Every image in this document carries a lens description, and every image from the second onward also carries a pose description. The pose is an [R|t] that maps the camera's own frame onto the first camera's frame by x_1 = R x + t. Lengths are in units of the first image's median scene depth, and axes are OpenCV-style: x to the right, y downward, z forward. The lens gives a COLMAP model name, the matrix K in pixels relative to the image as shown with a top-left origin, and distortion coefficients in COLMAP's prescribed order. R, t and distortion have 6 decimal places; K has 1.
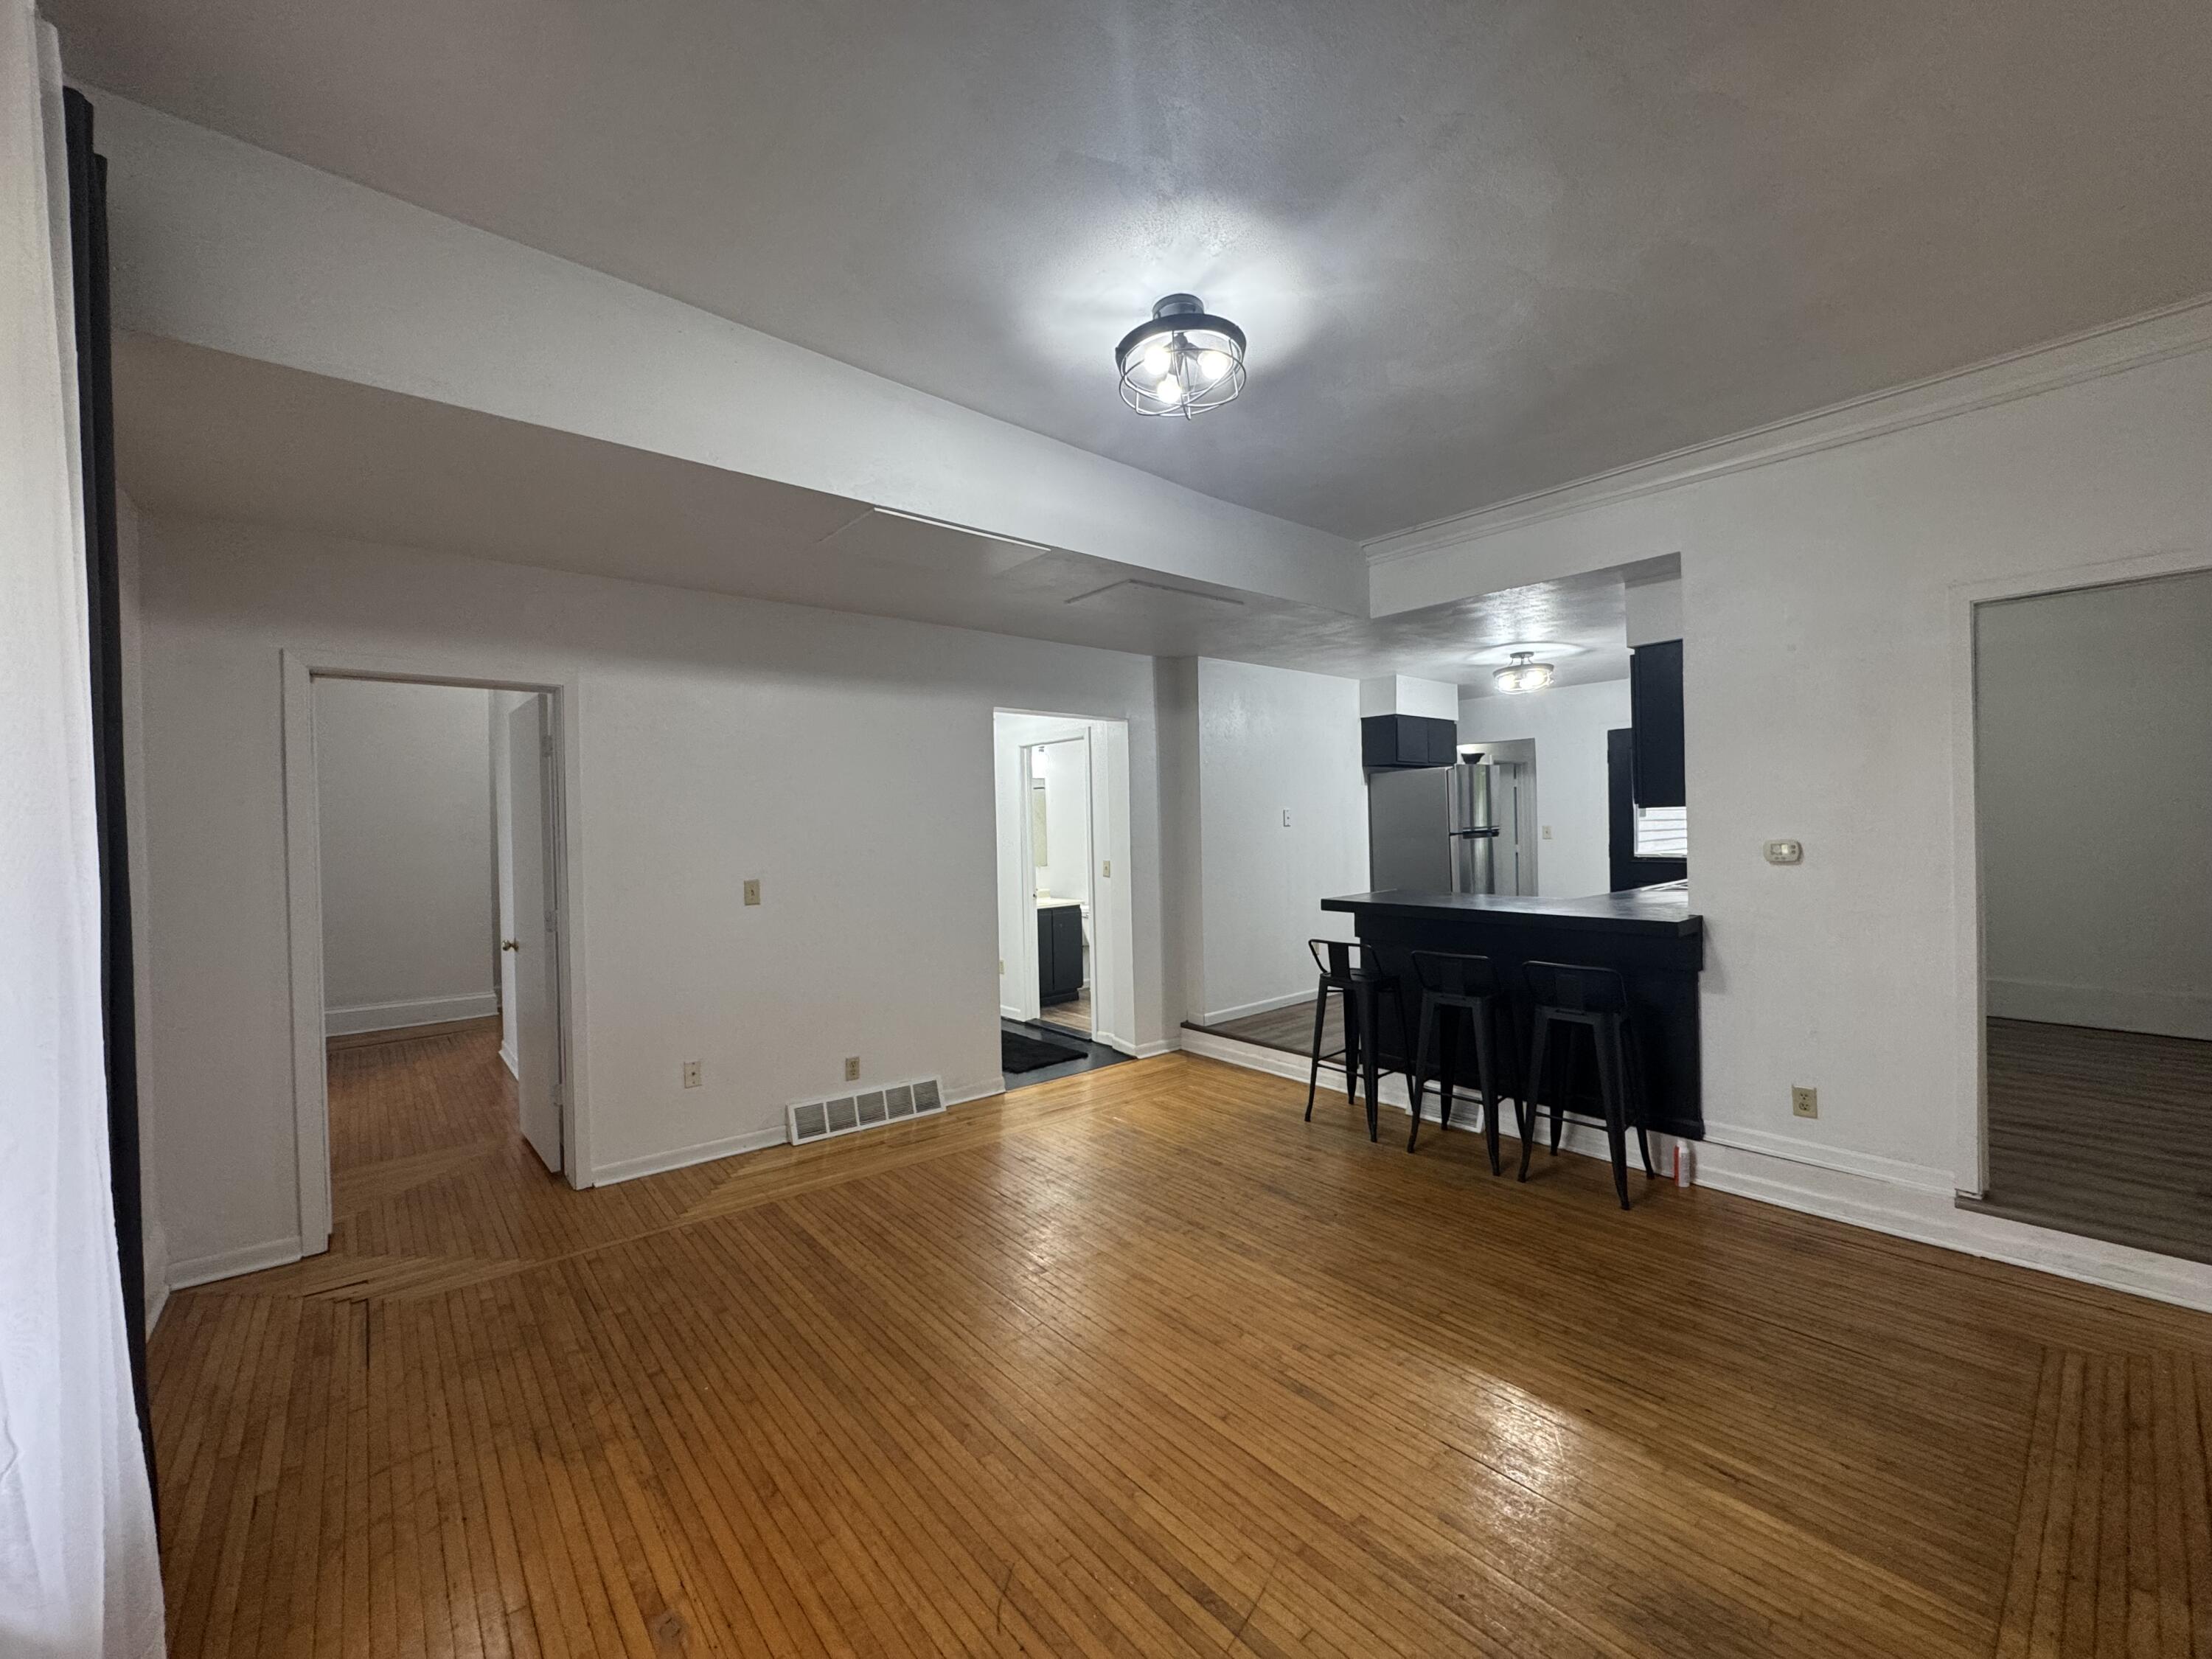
lens RADIAL K [[875.7, 0, 1103.9], [0, 875.7, 831.8], [0, 0, 1]] dist [-0.001660, 0.000704]
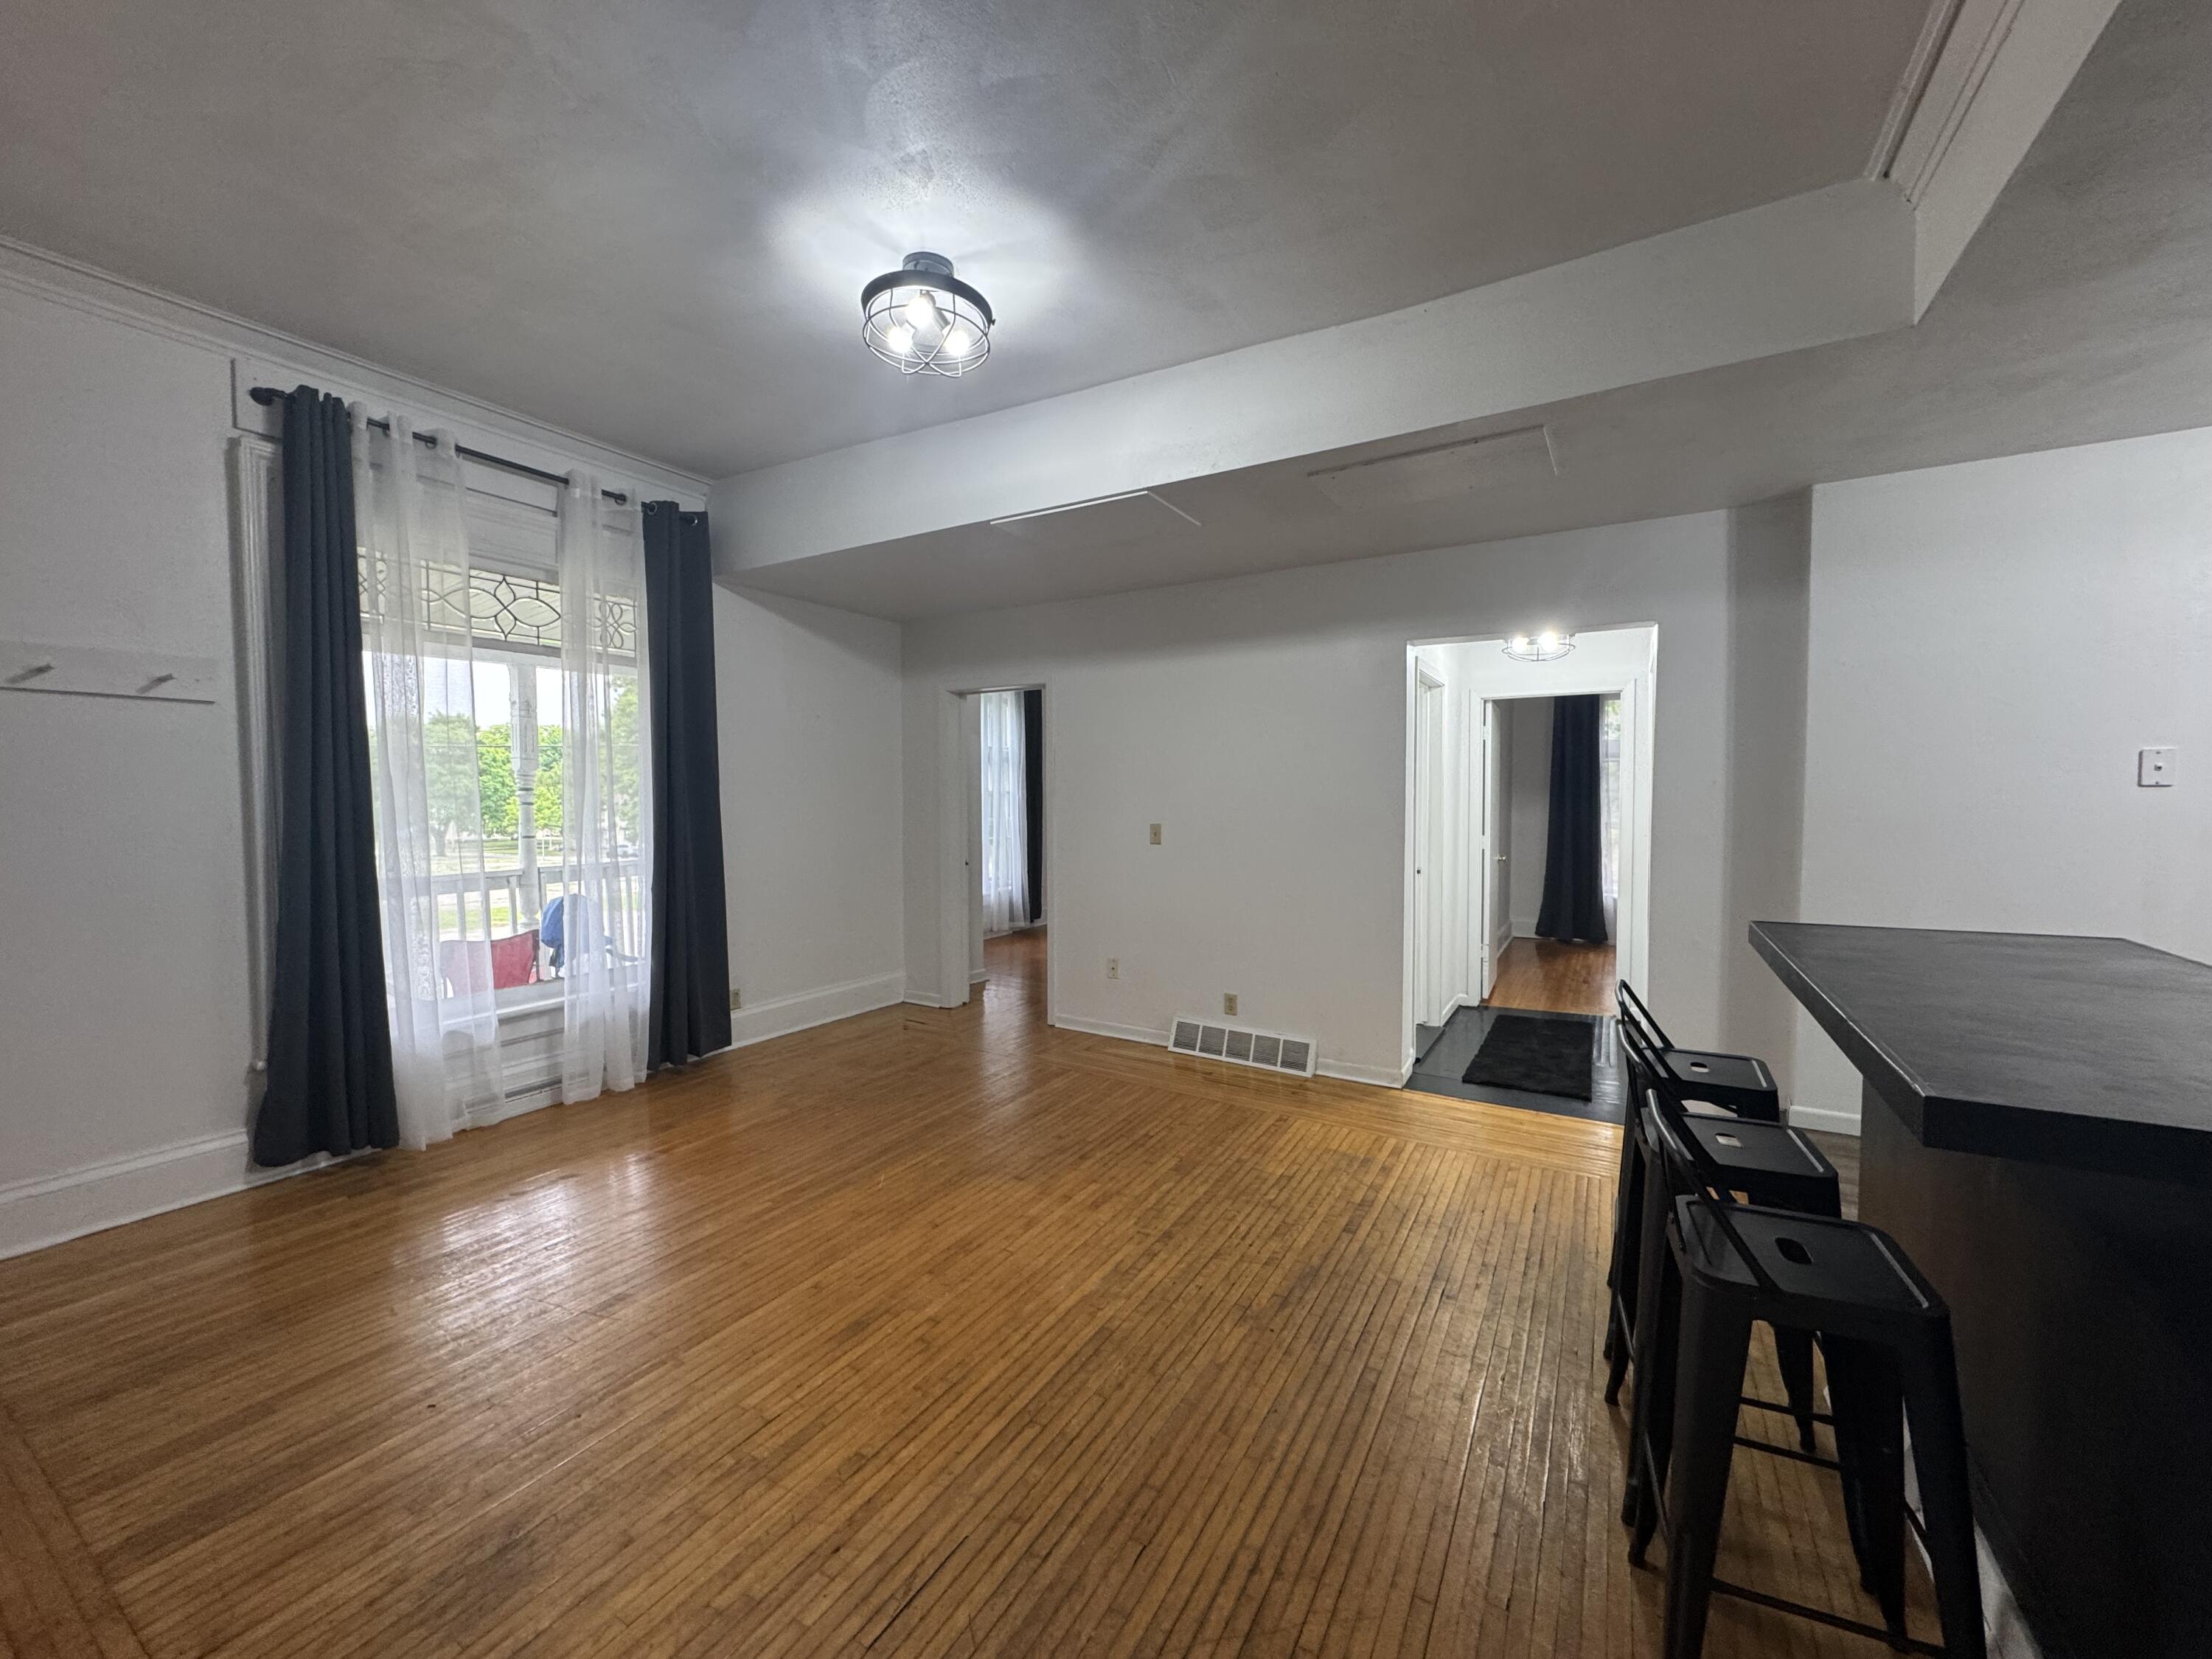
lens RADIAL K [[875.7, 0, 1103.9], [0, 875.7, 831.8], [0, 0, 1]] dist [-0.001660, 0.000704]
pose [[0.327594, 0.058871, -0.942983, 0.685446], [-0.013730, 0.998248, 0.057552, -0.002304], [0.944719, -0.005907, 0.327829, 0.511328]]
